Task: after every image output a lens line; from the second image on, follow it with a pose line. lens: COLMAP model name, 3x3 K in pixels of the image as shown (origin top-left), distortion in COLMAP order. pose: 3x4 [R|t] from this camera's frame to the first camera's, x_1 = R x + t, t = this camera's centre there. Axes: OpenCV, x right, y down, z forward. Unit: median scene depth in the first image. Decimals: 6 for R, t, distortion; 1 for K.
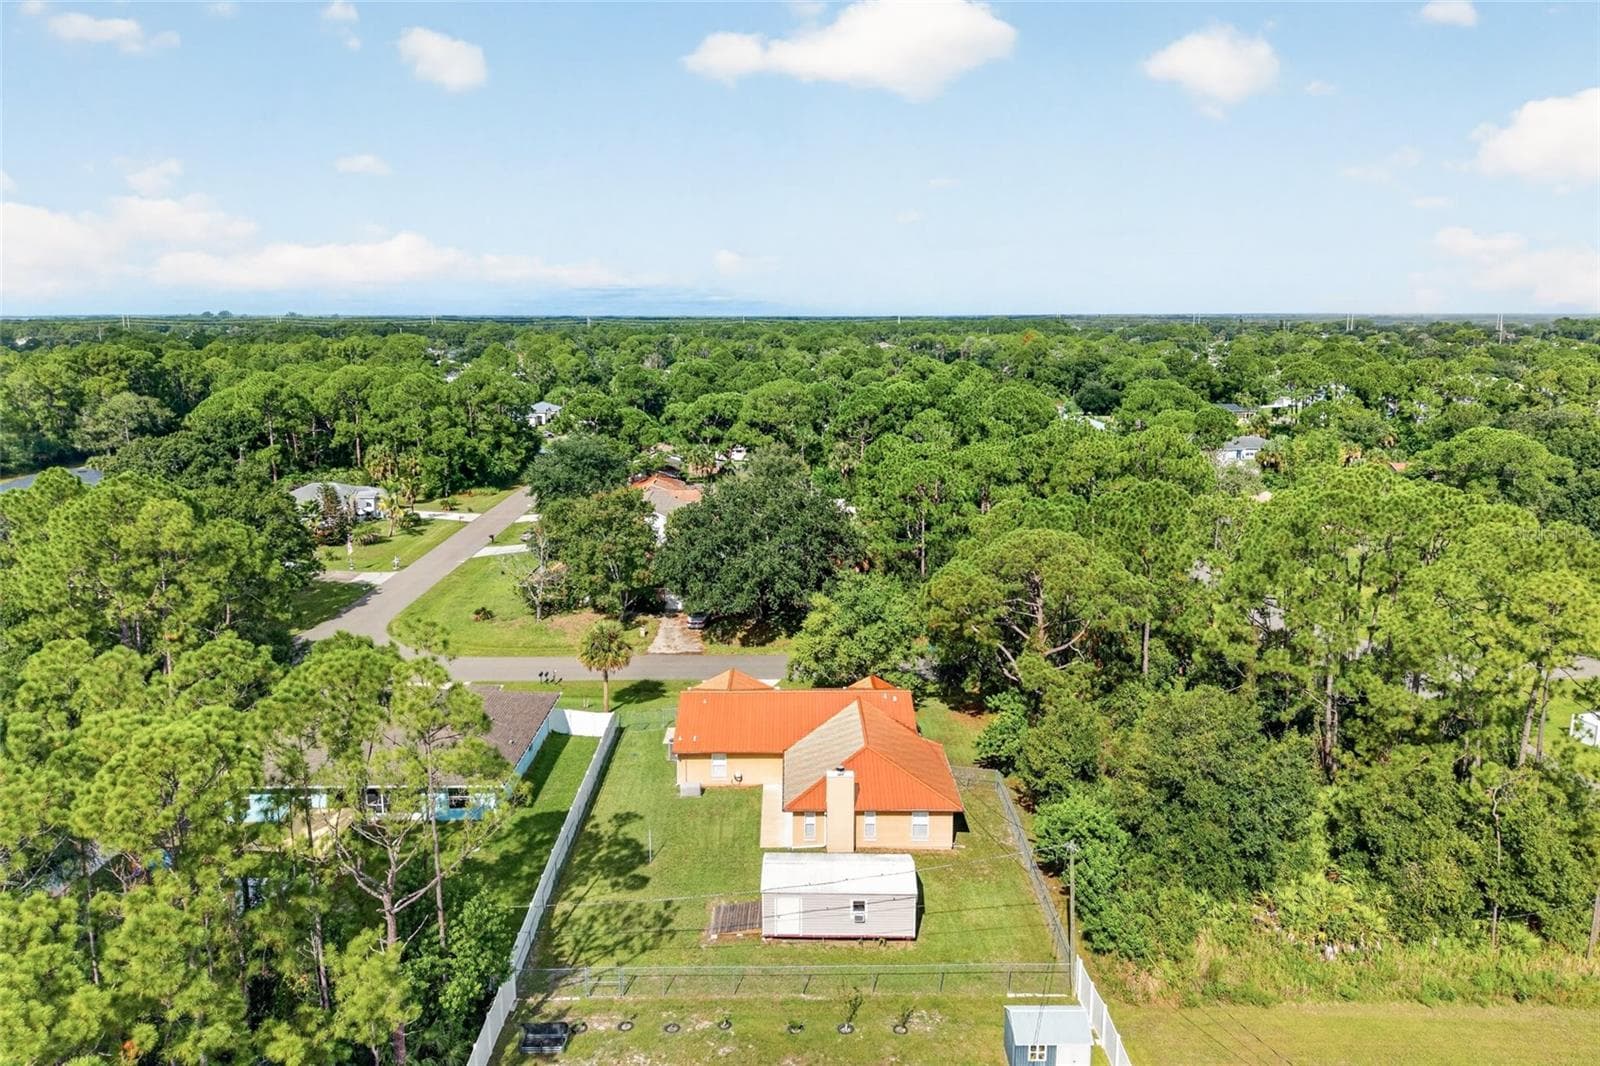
lens RADIAL K [[1050.3, 0, 800.0], [0, 1050.3, 533.0], [0, 0, 1]] dist [0.074899, -0.000408]
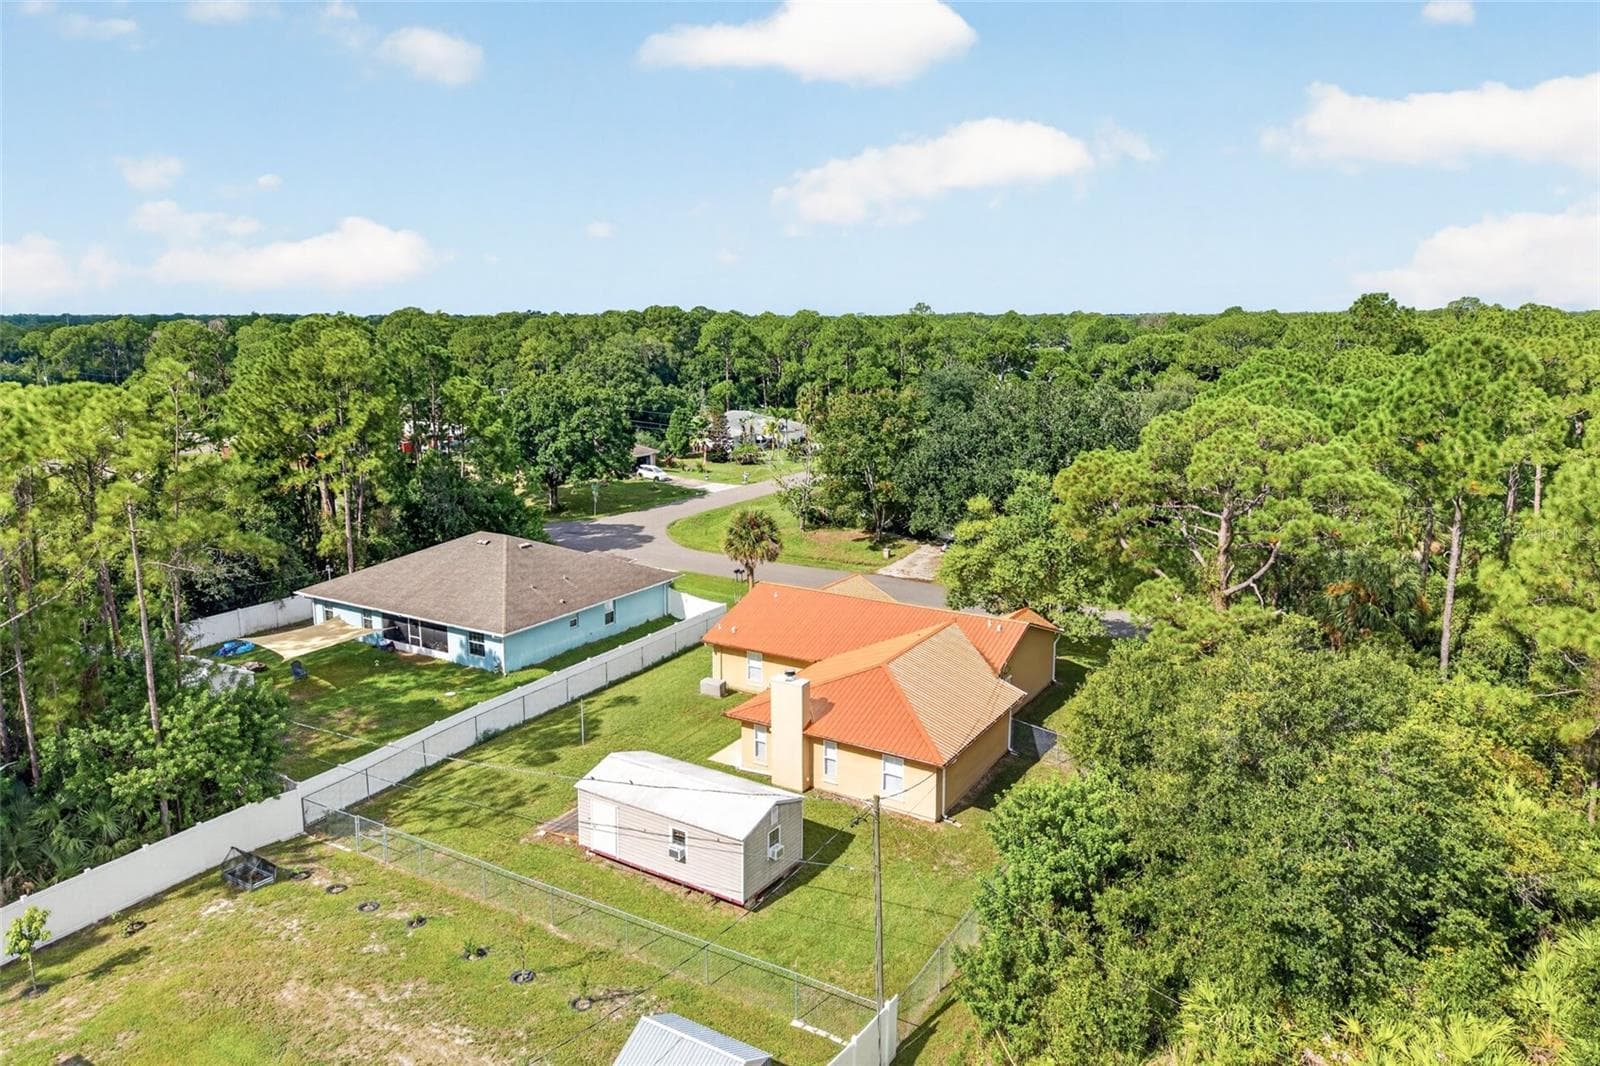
lens RADIAL K [[1050.3, 0, 800.0], [0, 1050.3, 533.0], [0, 0, 1]] dist [0.074899, -0.000408]
pose [[0.847982, 0.105369, -0.519445, 0.388828], [-0.108533, 0.993793, 0.024412, 0.104481], [0.518793, 0.035676, 0.854155, 0.362706]]
